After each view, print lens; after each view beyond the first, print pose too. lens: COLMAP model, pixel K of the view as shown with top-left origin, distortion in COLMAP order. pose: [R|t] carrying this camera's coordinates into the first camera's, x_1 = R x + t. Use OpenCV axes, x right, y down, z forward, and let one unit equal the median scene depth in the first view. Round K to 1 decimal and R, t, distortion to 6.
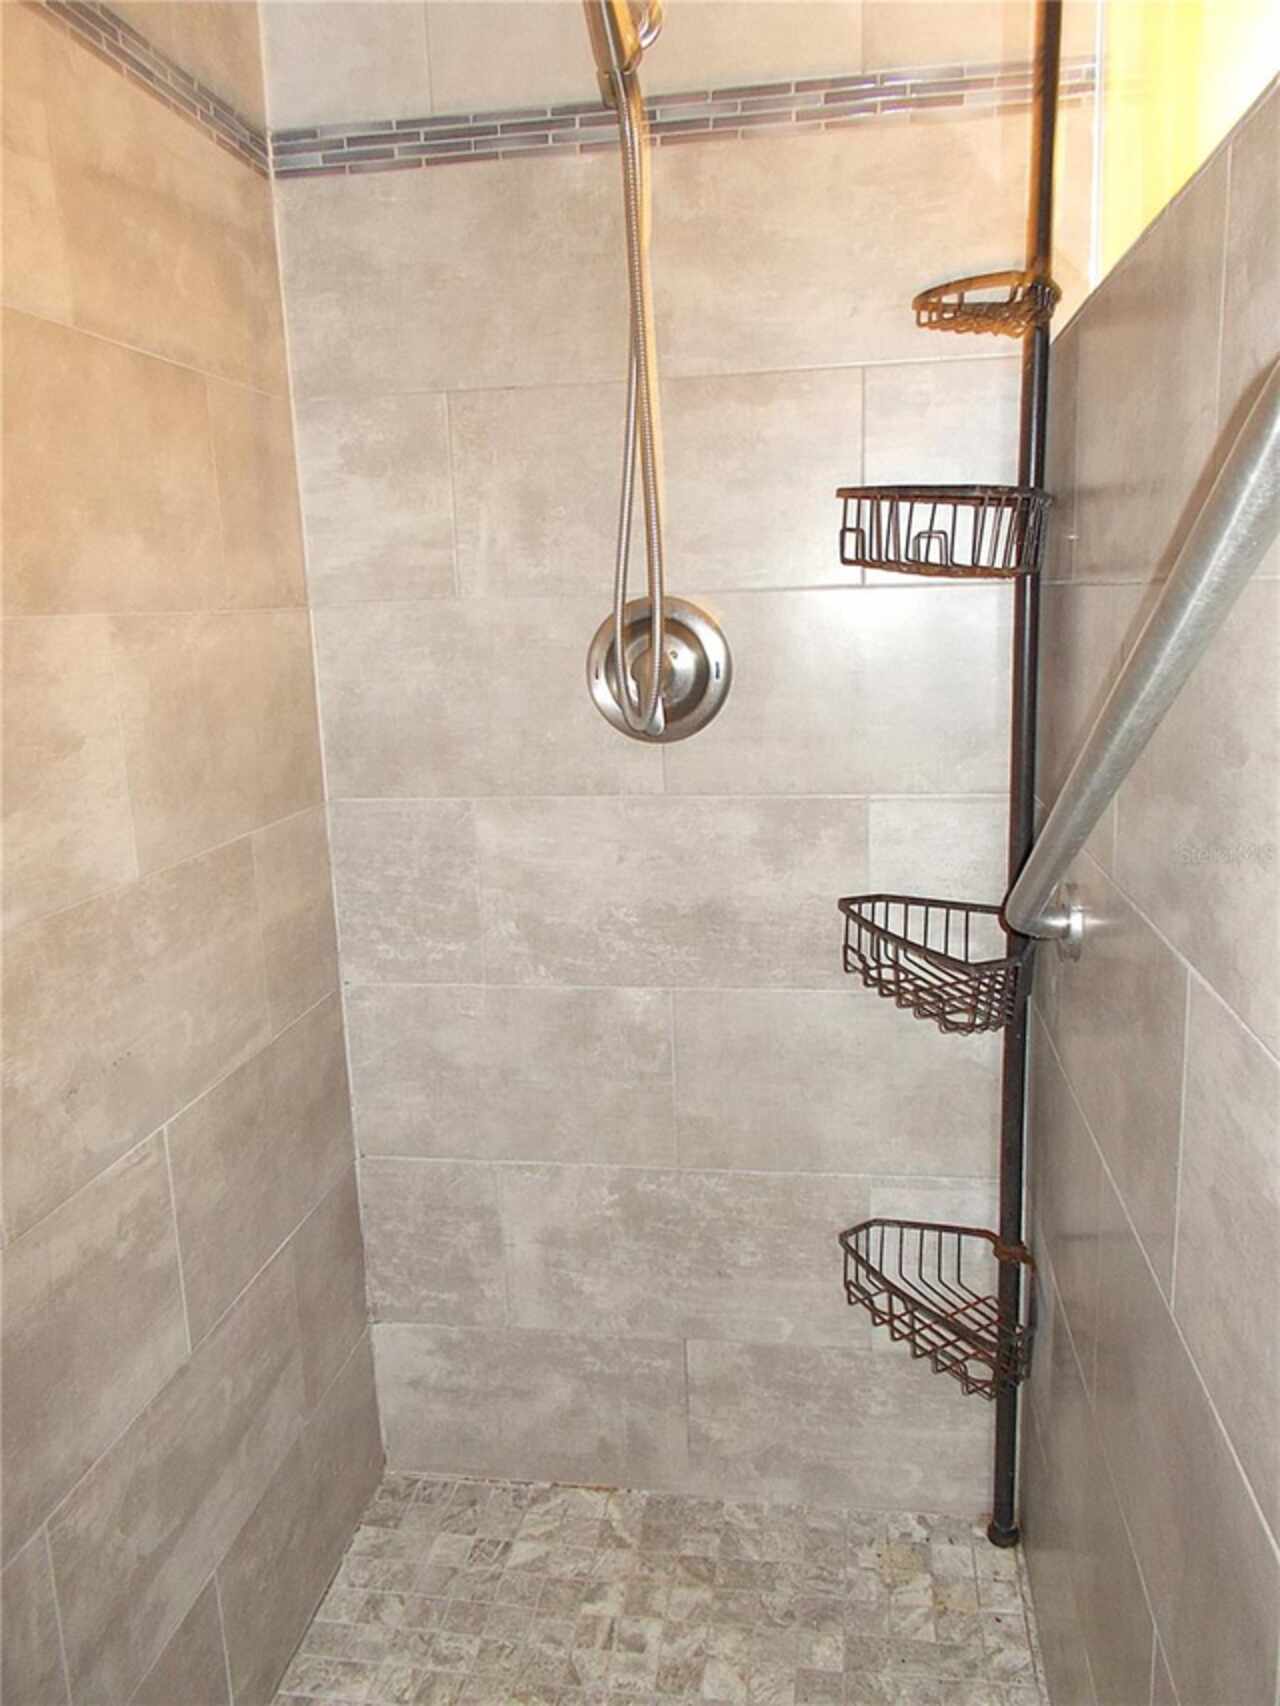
lens RADIAL K [[1326.3, 0, 640.0], [0, 1326.3, 853.0], [0, 0, 1]] dist [0.016770, -0.003863]
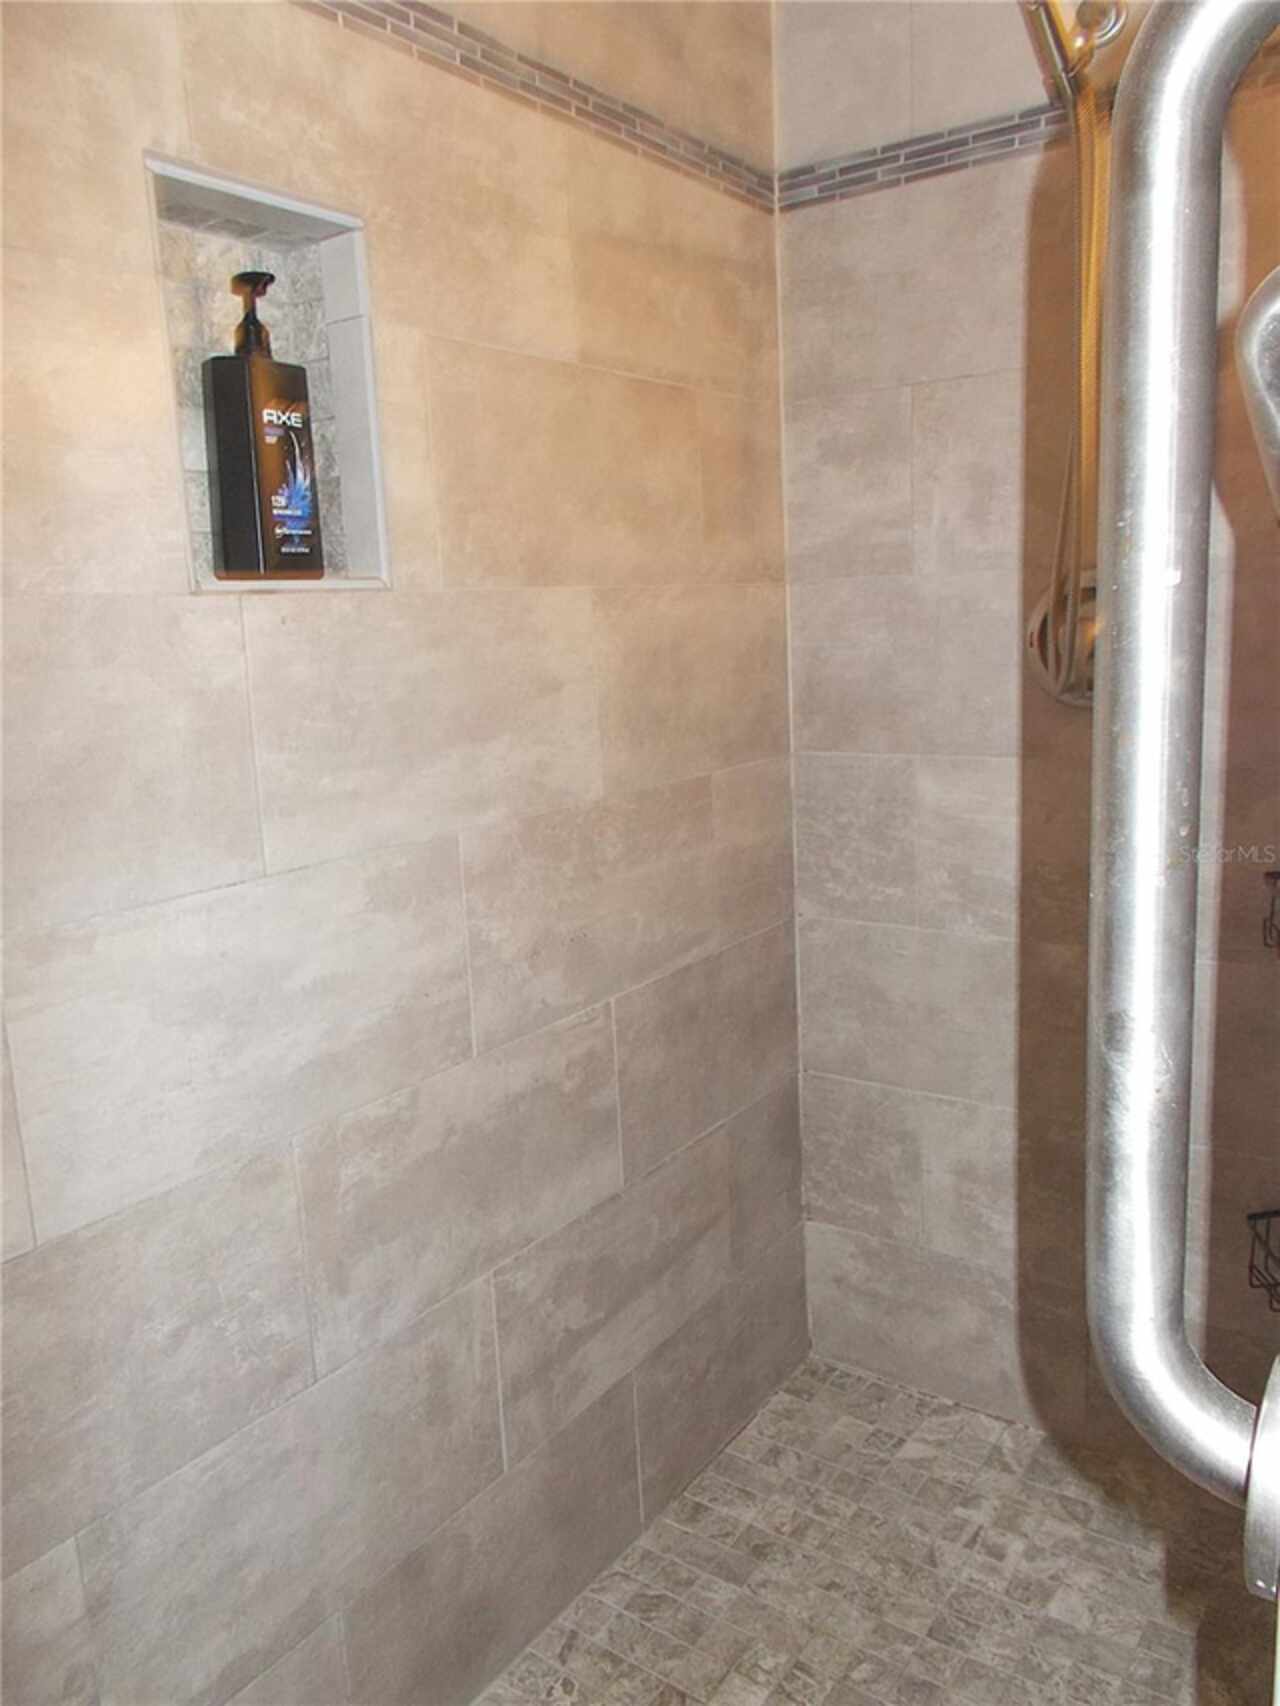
lens RADIAL K [[1326.3, 0, 640.0], [0, 1326.3, 853.0], [0, 0, 1]] dist [0.016770, -0.003863]
pose [[0.895359, 0.077103, -0.438620, 0.164049], [-0.073686, 0.996972, 0.024837, 0.029689], [0.439207, 0.010082, 0.898329, -0.087795]]
